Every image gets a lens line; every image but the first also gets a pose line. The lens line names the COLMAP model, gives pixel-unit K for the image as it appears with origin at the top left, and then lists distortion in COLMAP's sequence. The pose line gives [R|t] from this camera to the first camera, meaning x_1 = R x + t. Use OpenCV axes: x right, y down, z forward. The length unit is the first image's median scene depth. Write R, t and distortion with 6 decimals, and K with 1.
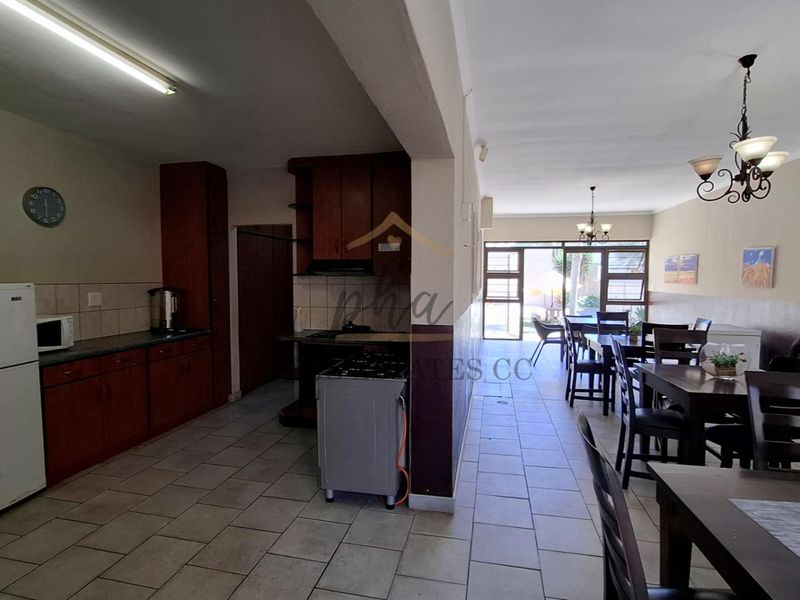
lens RADIAL K [[422.0, 0, 403.3], [0, 422.0, 302.5], [0, 0, 1]] dist [-0.005529, 0.001803]
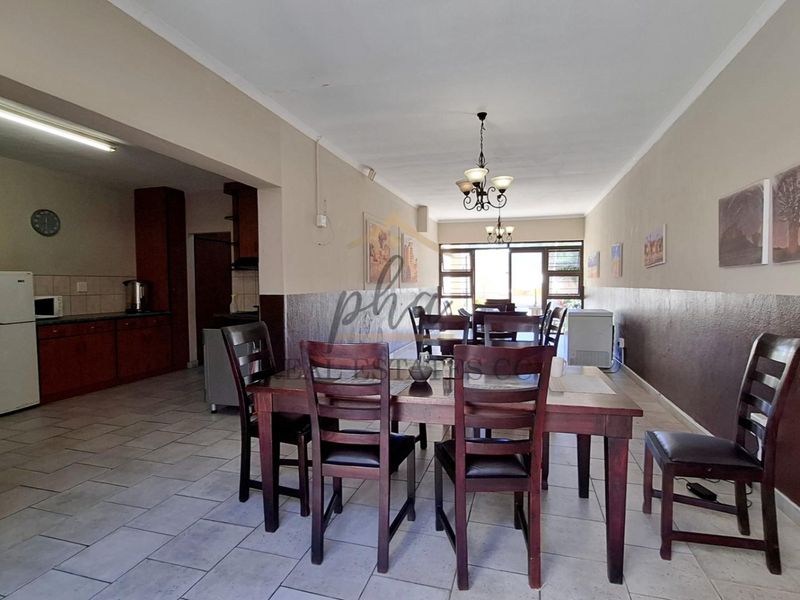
lens RADIAL K [[424.0, 0, 402.4], [0, 424.0, 301.4], [0, 0, 1]] dist [-0.015975, 0.008391]
pose [[0.997902, -0.007329, -0.064327, 0.364537], [0.006207, 0.999825, -0.017630, 0.061178], [0.064445, 0.017193, 0.997773, -0.289983]]
